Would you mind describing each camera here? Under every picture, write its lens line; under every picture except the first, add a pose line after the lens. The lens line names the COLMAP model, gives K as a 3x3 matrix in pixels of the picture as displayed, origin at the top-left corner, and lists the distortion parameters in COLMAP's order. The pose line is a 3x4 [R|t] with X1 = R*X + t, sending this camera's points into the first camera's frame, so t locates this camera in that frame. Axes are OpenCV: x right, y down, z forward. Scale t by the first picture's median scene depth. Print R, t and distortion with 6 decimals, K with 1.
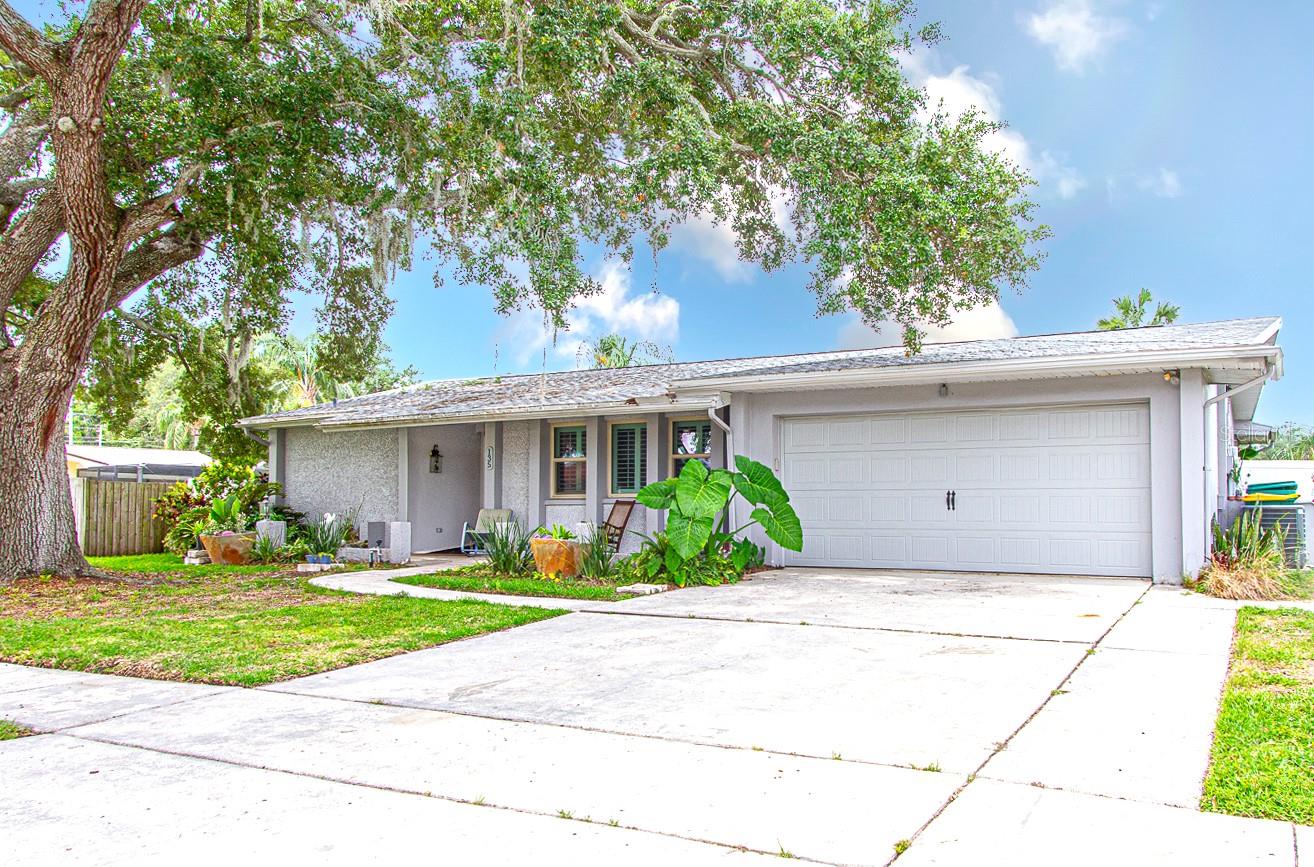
lens RADIAL K [[904.7, 0, 659.2], [0, 904.7, 466.3], [0, 0, 1]] dist [0.038260, 0.001119]
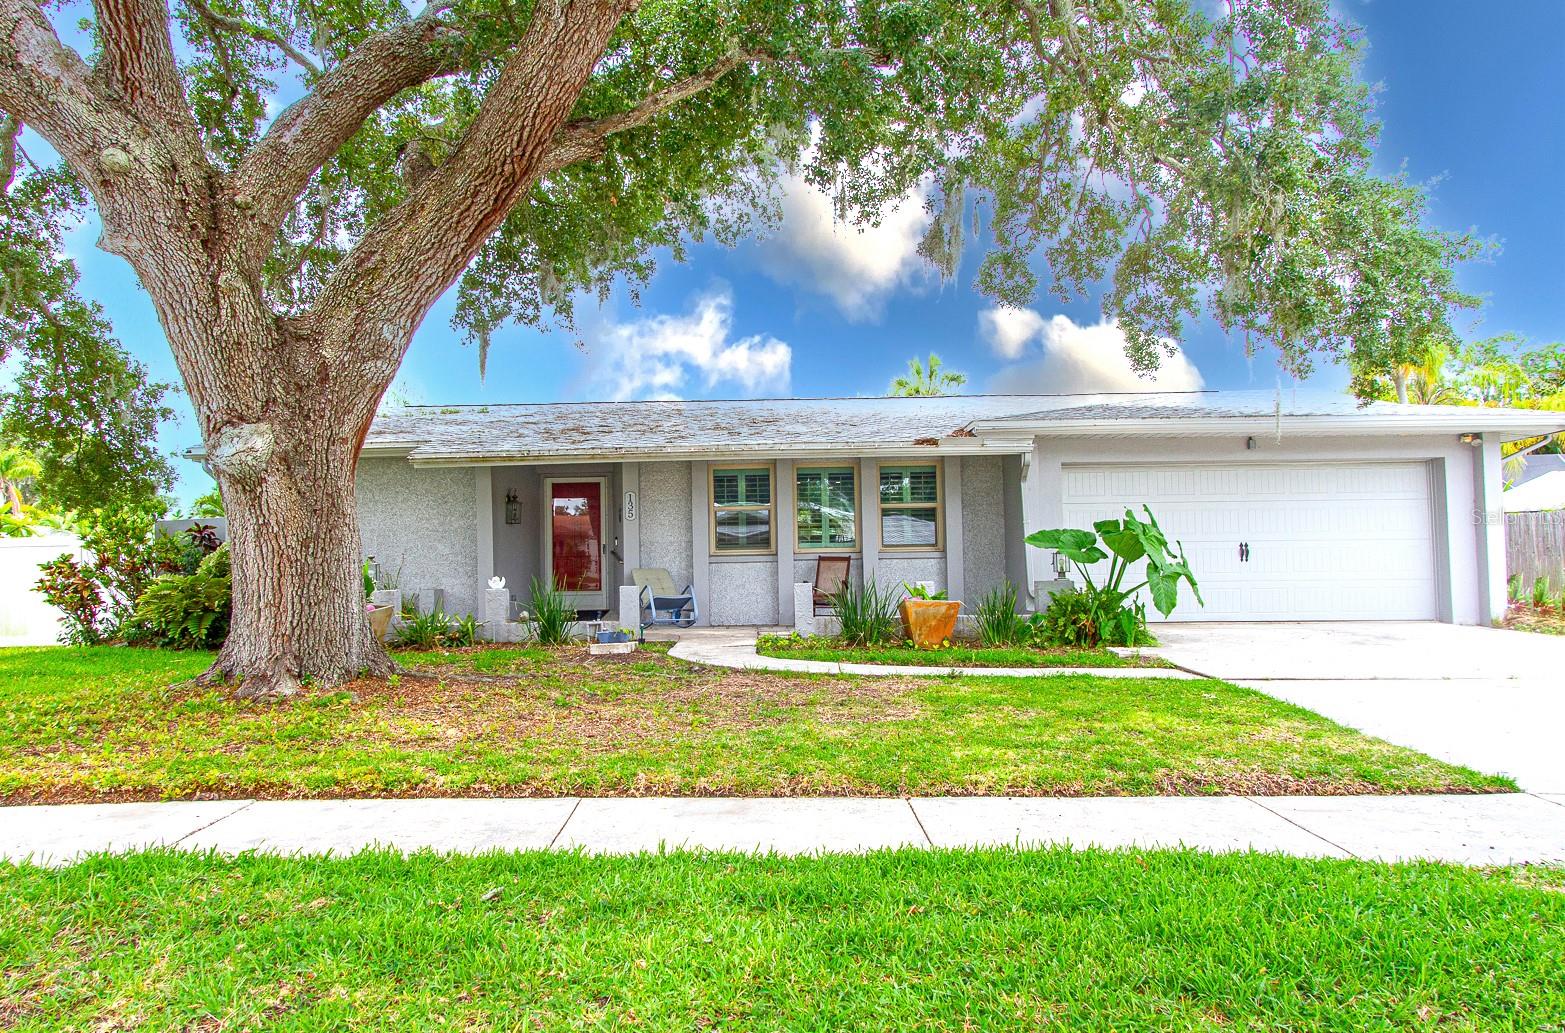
lens RADIAL K [[998.1, 0, 706.3], [0, 998.1, 517.2], [0, 0, 1]] dist [0.037237, 0.000669]
pose [[0.902333, 0.008203, 0.430962, -0.672128], [-0.005731, 0.999959, -0.007033, 0.009539], [-0.431002, 0.003876, 0.902342, 0.237067]]
